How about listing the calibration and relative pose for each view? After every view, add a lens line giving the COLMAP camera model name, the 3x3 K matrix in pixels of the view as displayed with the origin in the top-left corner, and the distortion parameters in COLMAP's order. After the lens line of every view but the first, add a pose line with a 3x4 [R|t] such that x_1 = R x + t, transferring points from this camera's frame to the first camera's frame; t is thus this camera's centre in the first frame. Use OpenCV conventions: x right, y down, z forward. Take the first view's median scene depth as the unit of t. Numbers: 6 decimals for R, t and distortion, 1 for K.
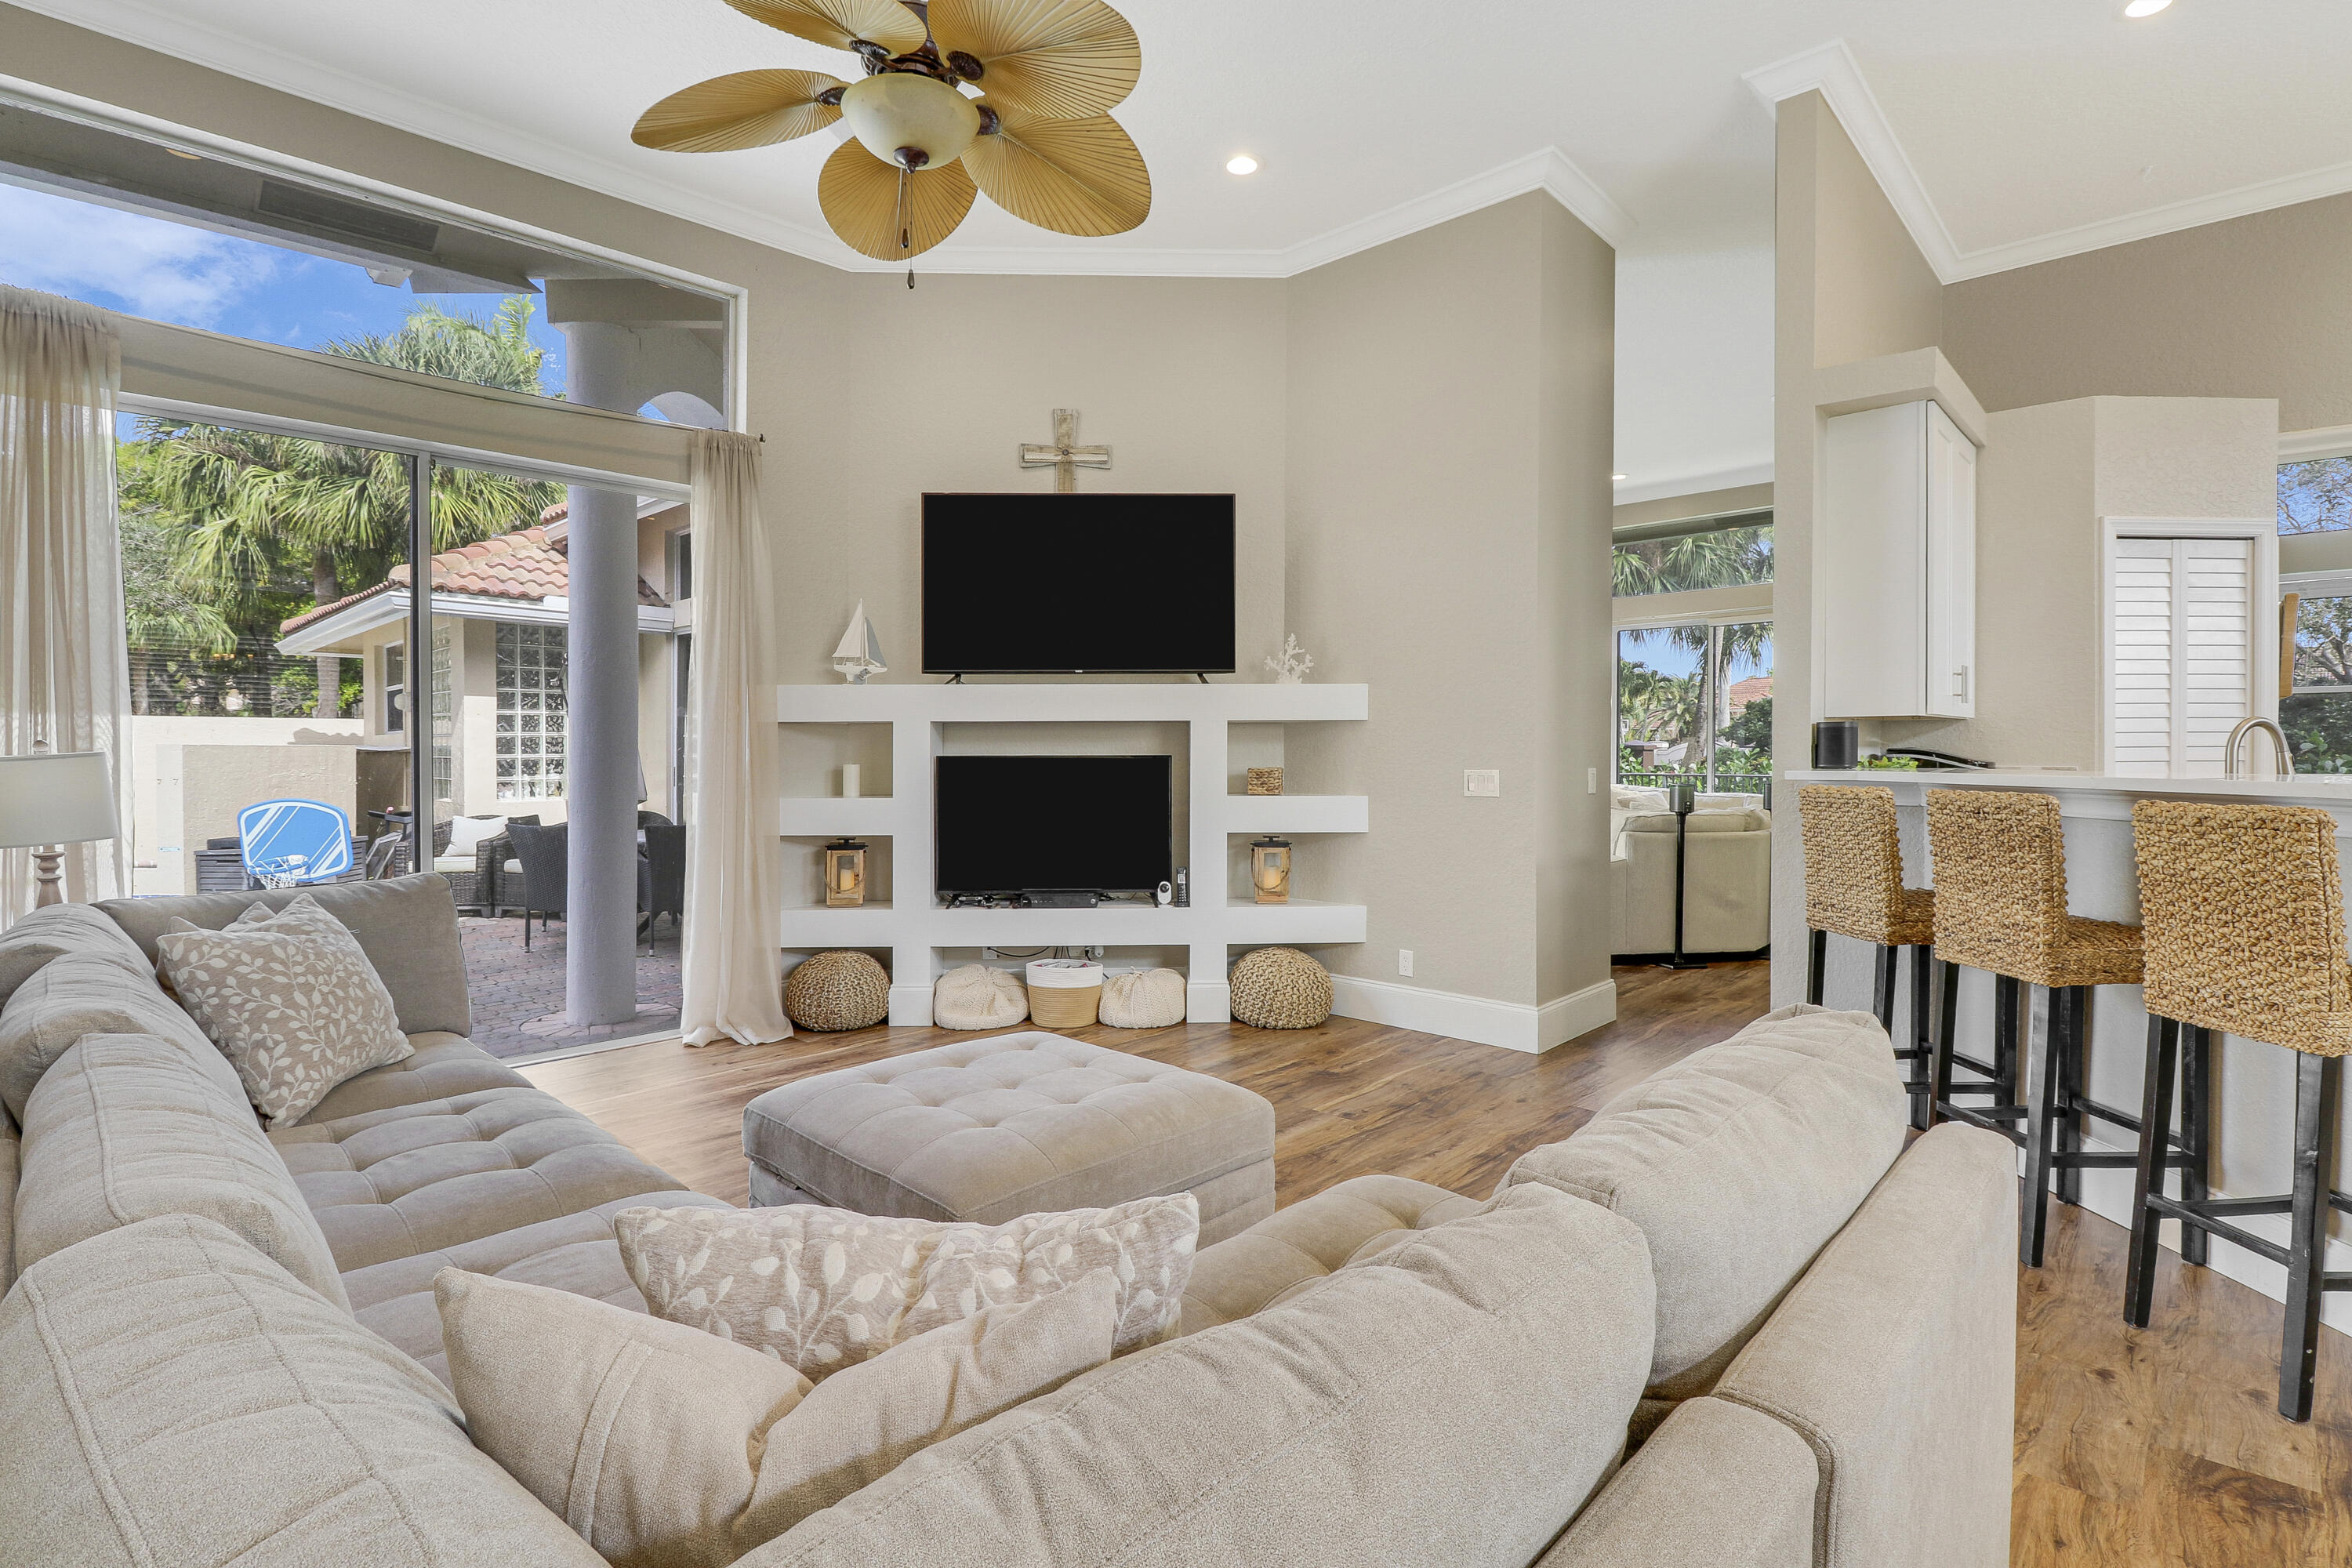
lens RADIAL K [[1116.2, 0, 1182.8], [0, 1116.2, 752.5], [0, 0, 1]] dist [-0.000648, -0.008163]
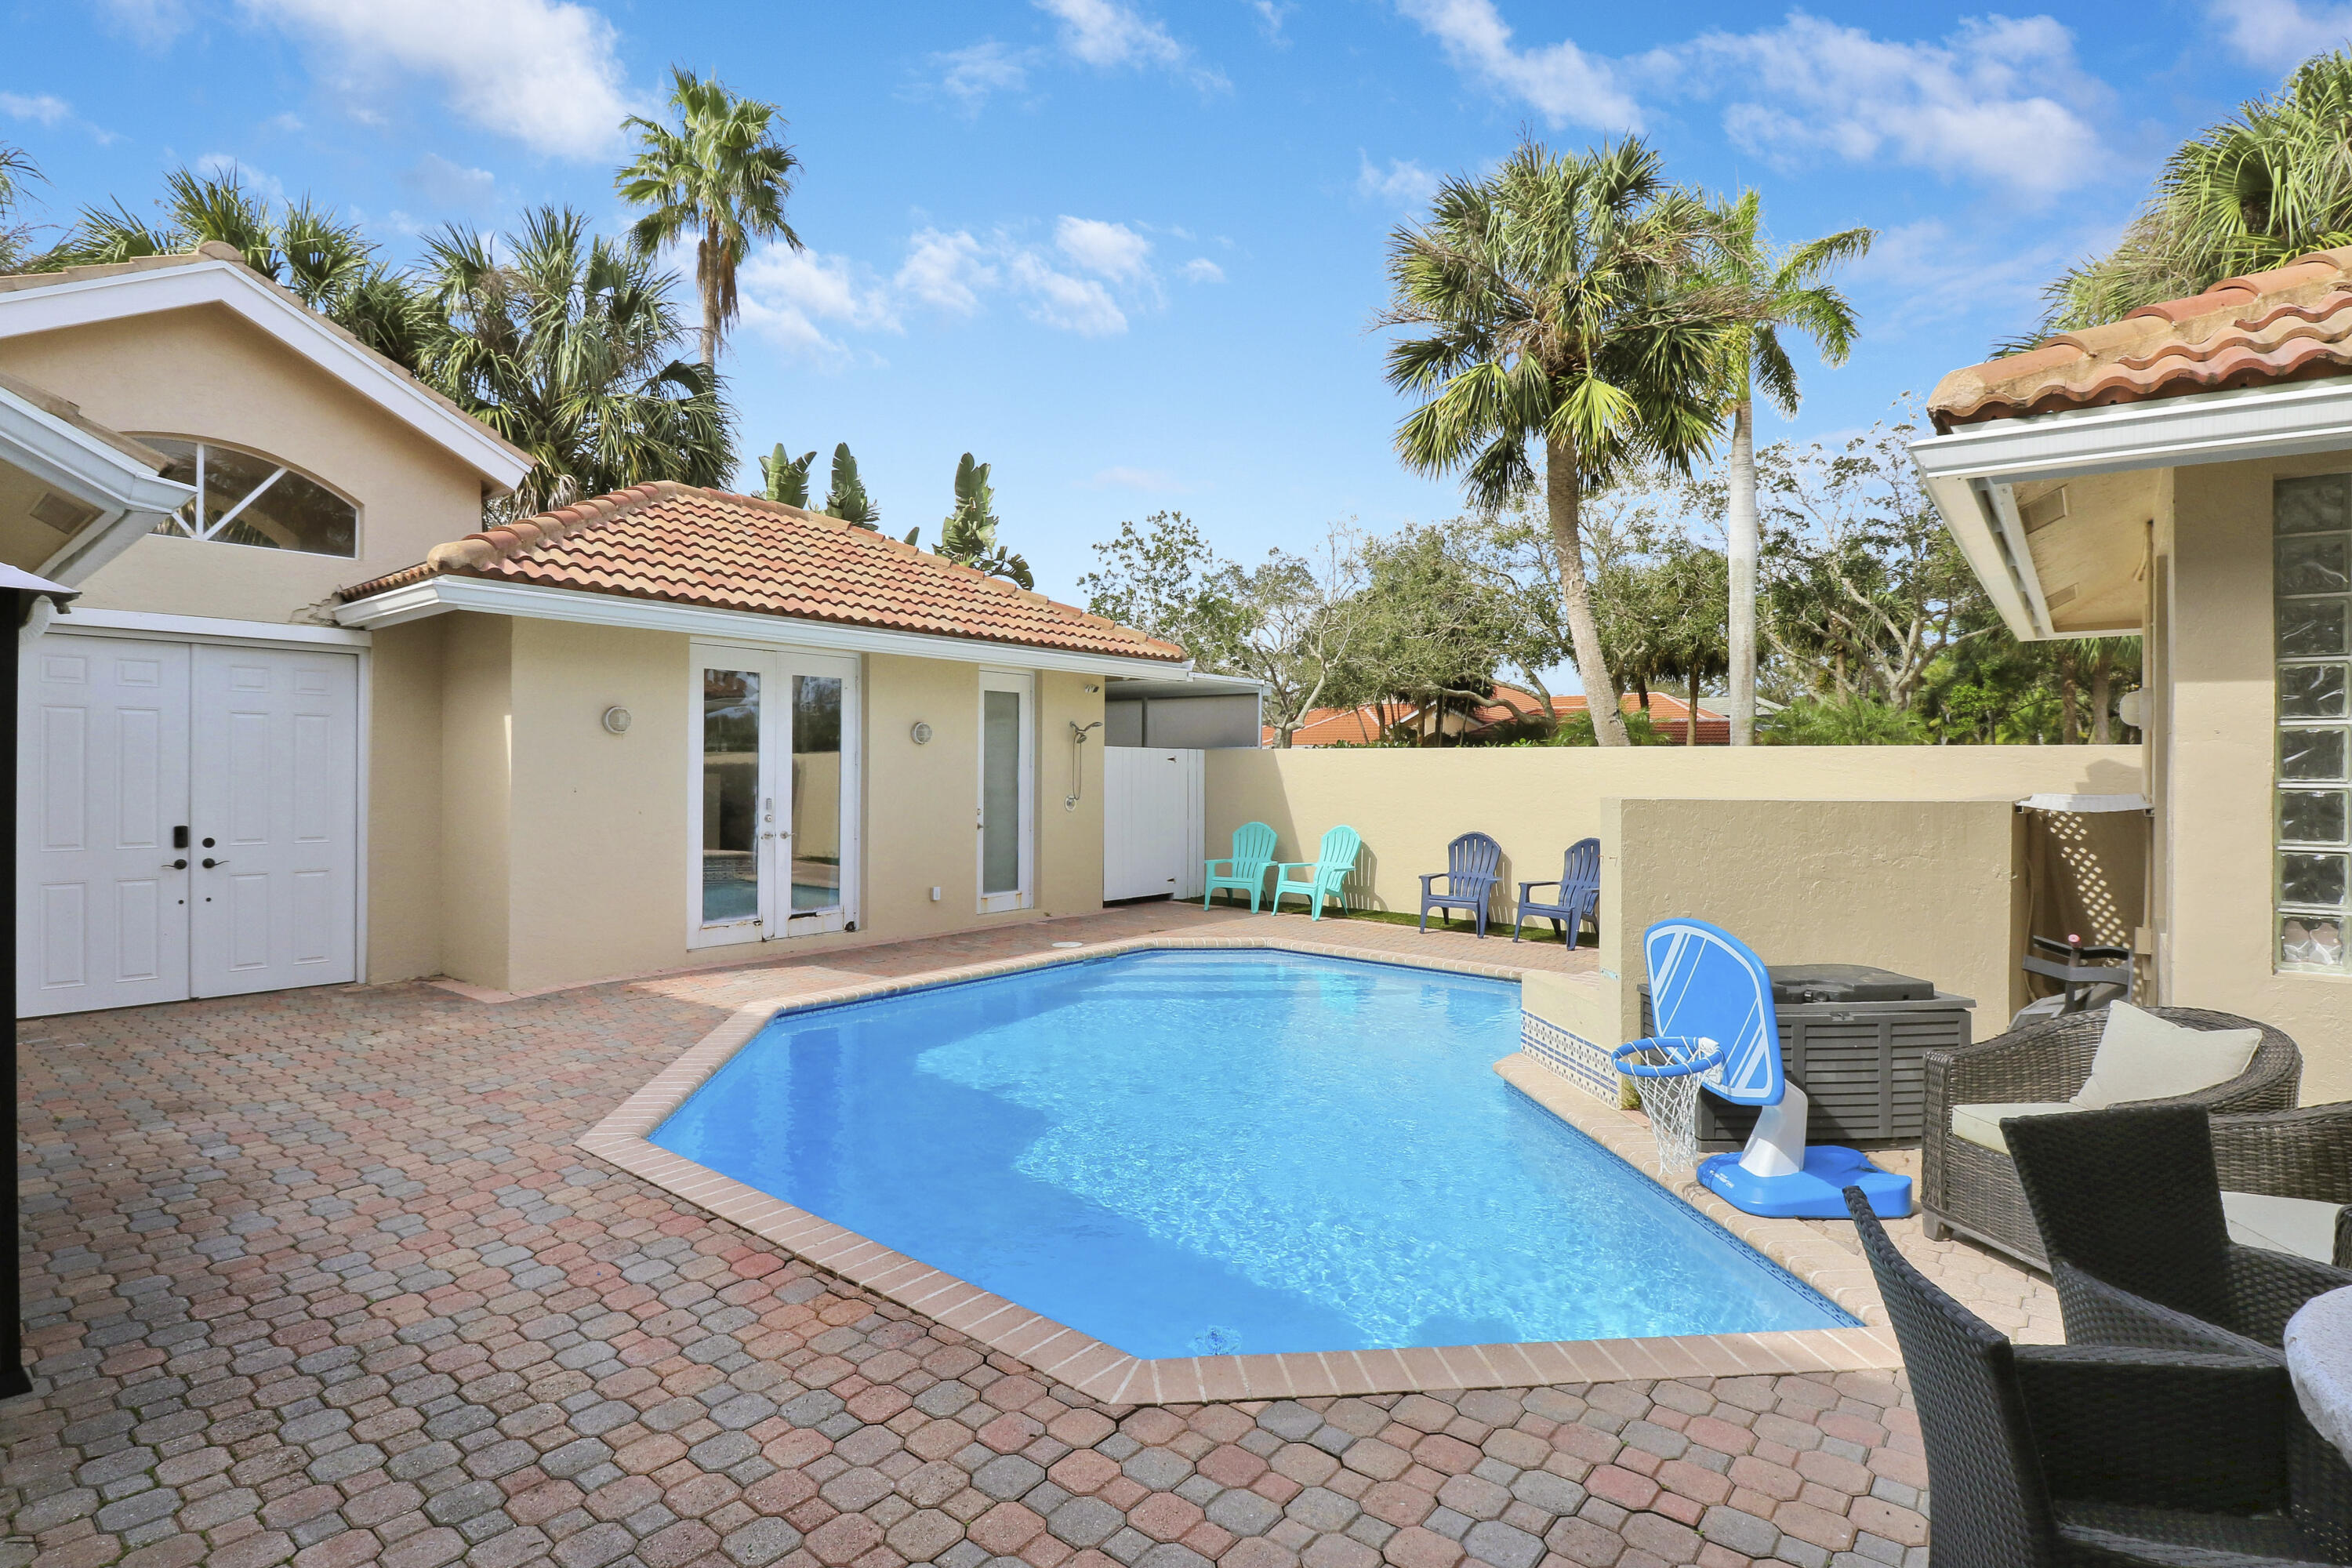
lens RADIAL K [[1145.0, 0, 1178.4], [0, 1145.0, 783.4], [0, 0, 1]] dist [-0.006220, -0.001754]
pose [[0.082189, 0.015931, -0.996489, -0.623544], [-0.011647, 0.999819, 0.015024, -0.042339], [0.996549, 0.010371, 0.082360, 1.396638]]
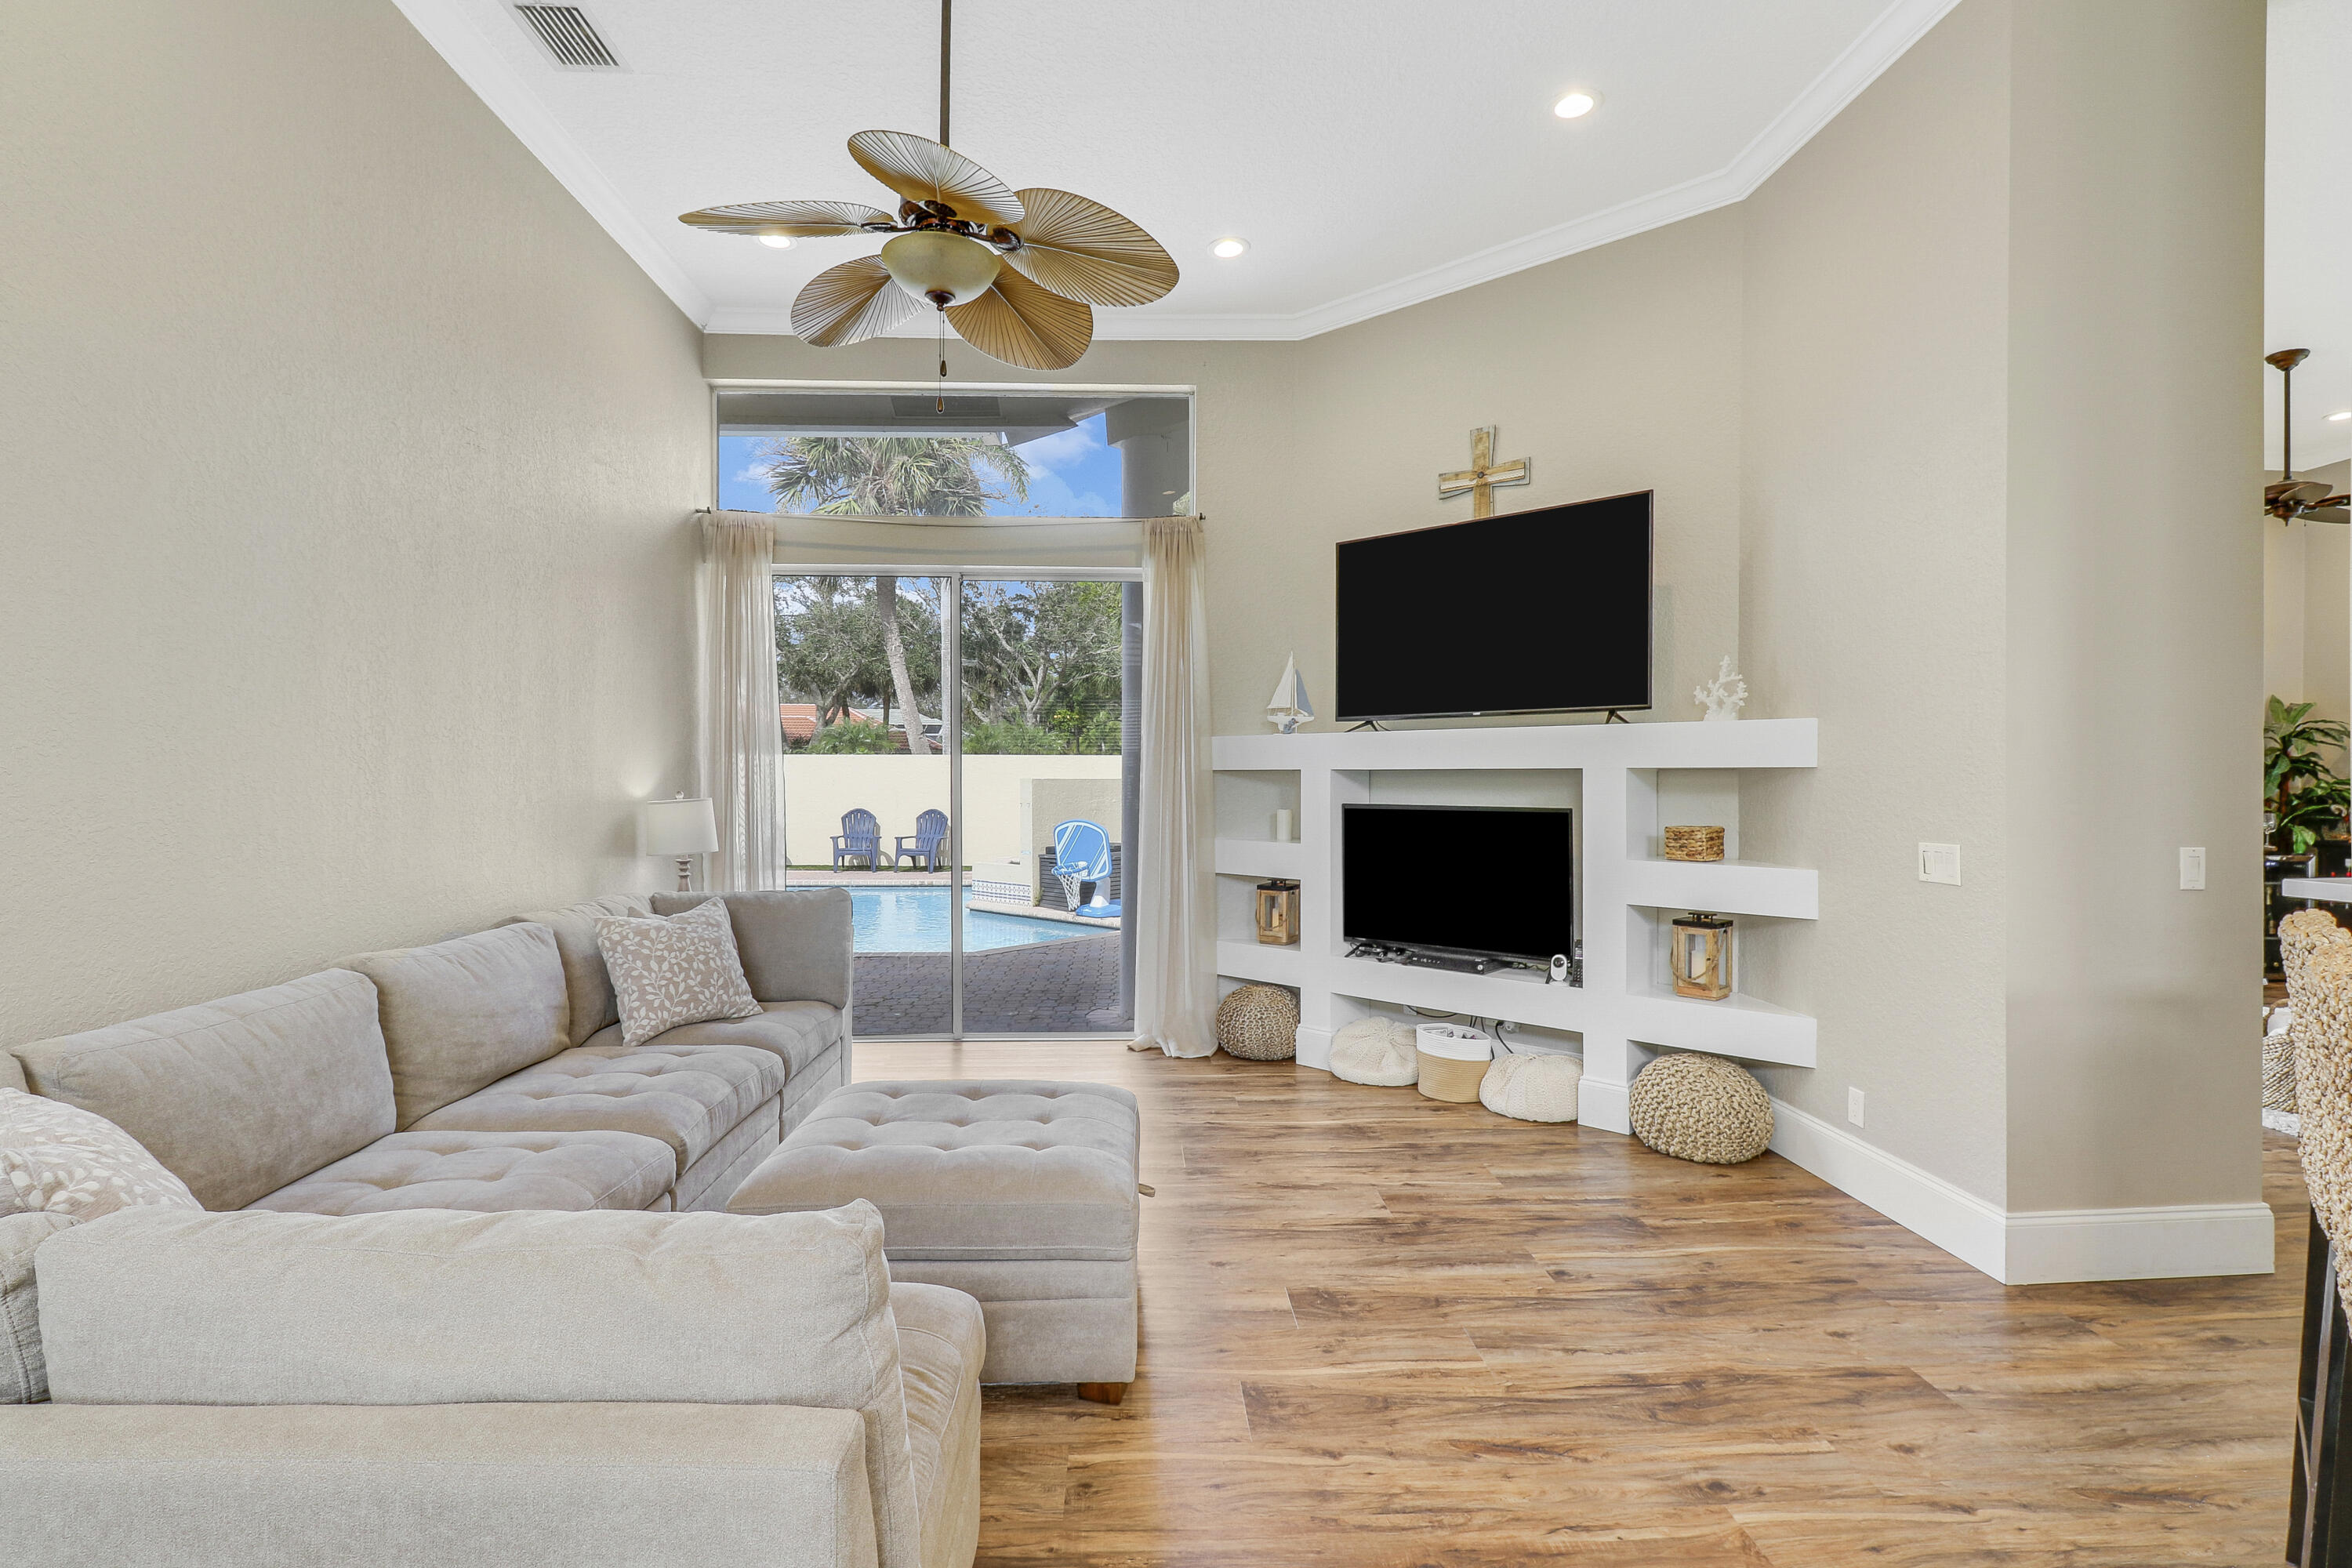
lens RADIAL K [[1116.2, 0, 1170.5], [0, 1116.2, 777.2], [0, 0, 1]] dist [-0.000648, -0.008163]
pose [[0.718275, 0.004514, -0.695745, 0.425037], [-0.004336, 0.999989, 0.002012, -0.025483], [0.695746, 0.001572, 0.718286, 0.198306]]
